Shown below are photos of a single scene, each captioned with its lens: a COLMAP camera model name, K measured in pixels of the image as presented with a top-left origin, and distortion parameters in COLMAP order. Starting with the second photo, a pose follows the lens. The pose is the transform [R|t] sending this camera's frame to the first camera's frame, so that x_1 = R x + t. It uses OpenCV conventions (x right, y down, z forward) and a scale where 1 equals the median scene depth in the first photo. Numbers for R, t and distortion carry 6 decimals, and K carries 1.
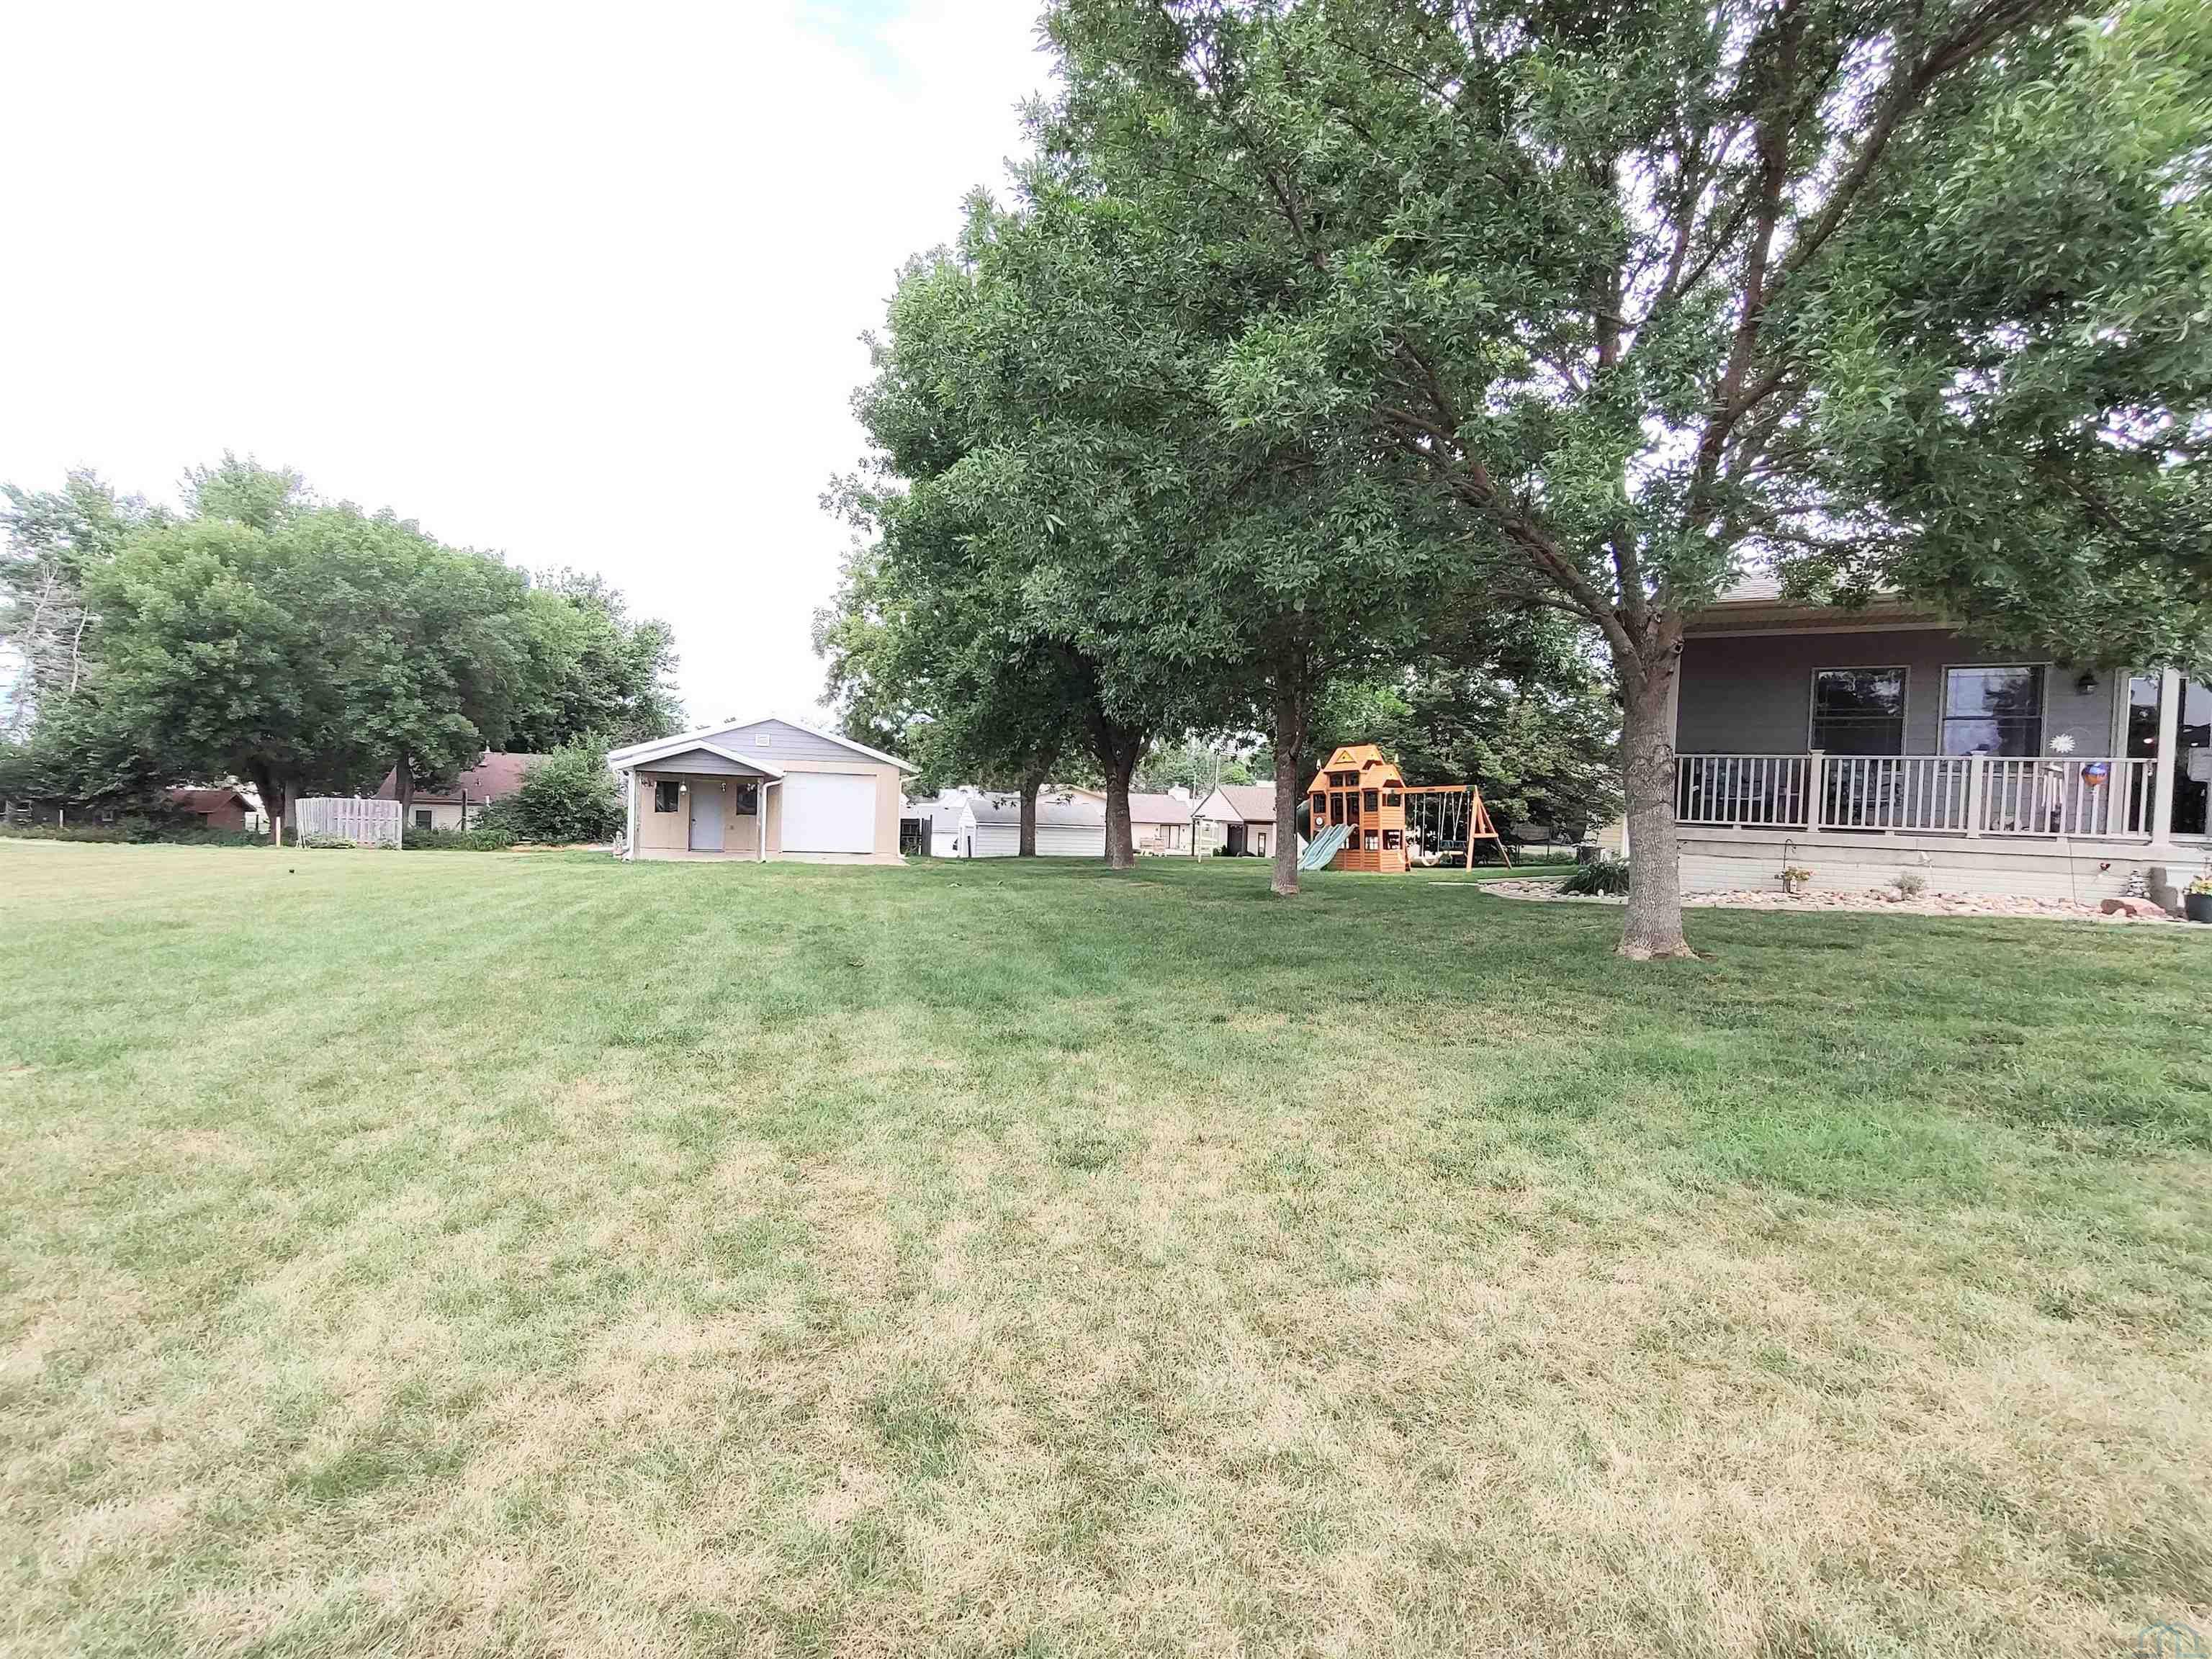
lens RADIAL K [[991.4, 0, 1101.5], [0, 991.4, 823.0], [0, 0, 1]] dist [-0.003092, -0.001497]
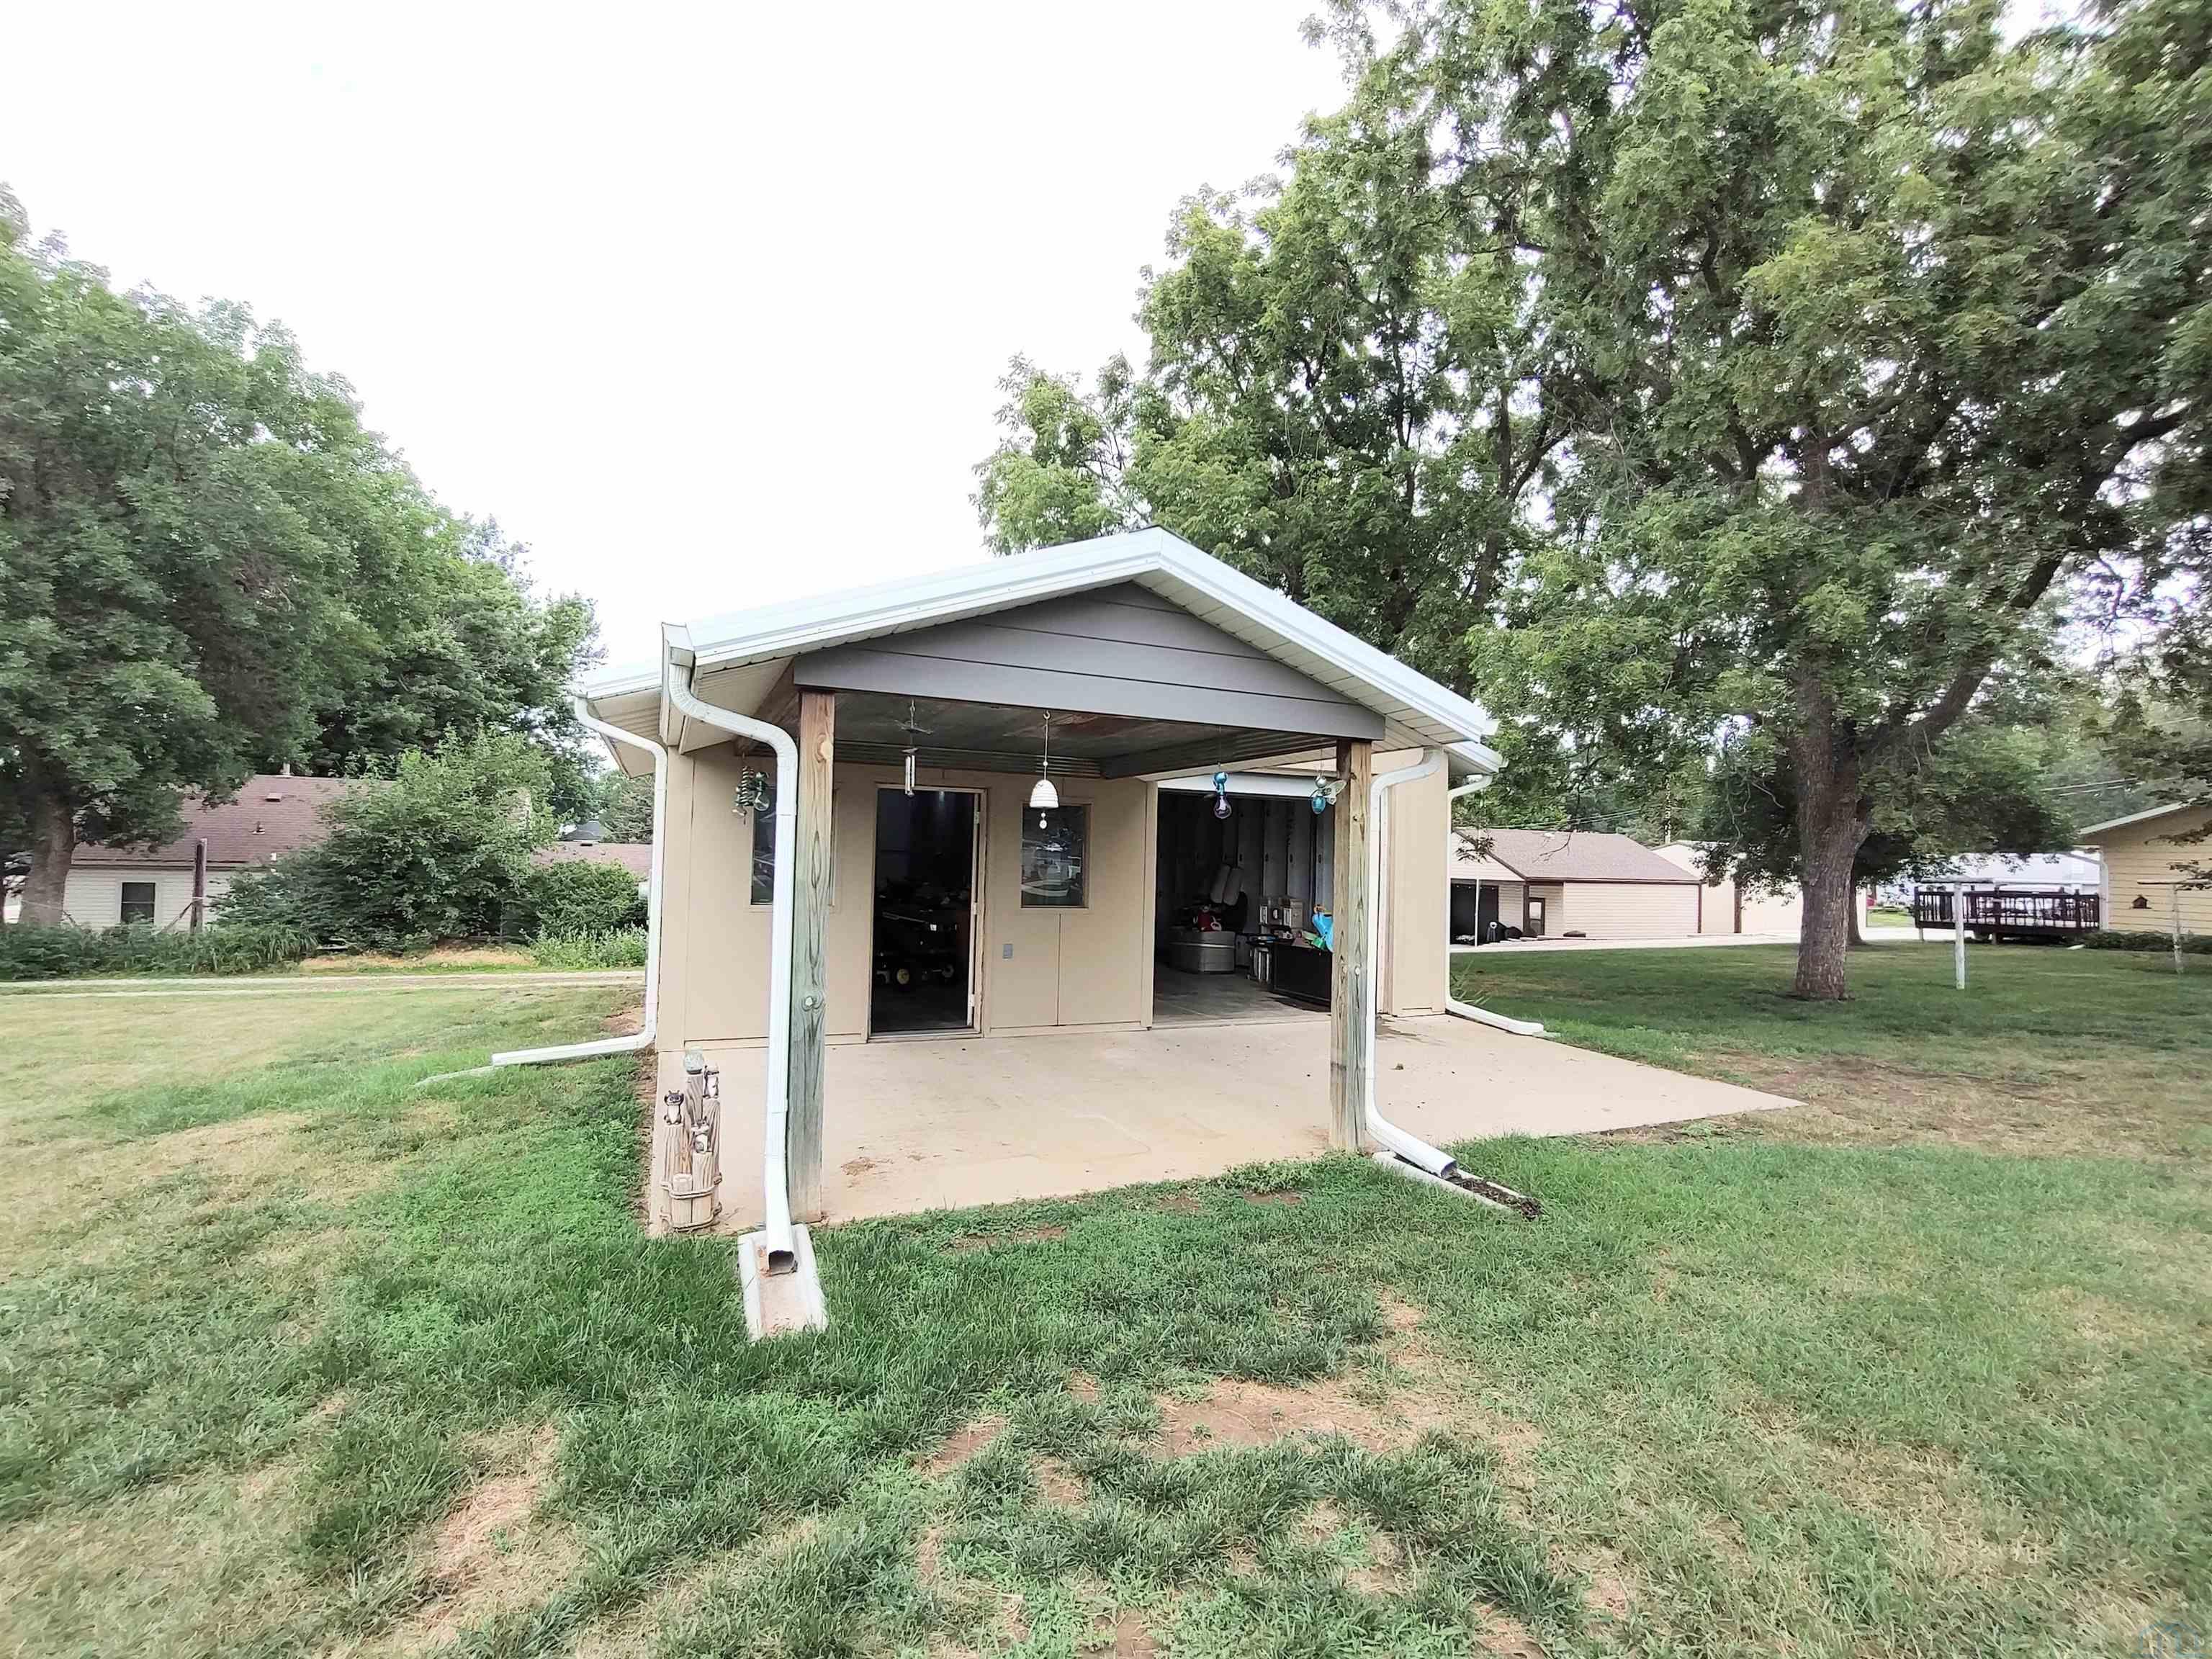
lens RADIAL K [[999.5, 0, 1106.0], [0, 999.5, 829.5], [0, 0, 1]] dist [-0.008939, 0.006319]
pose [[0.995792, -0.007878, 0.091298, -0.106379], [0.012008, 0.998925, -0.044783, -0.004888], [-0.090847, 0.045691, 0.994816, 0.202347]]
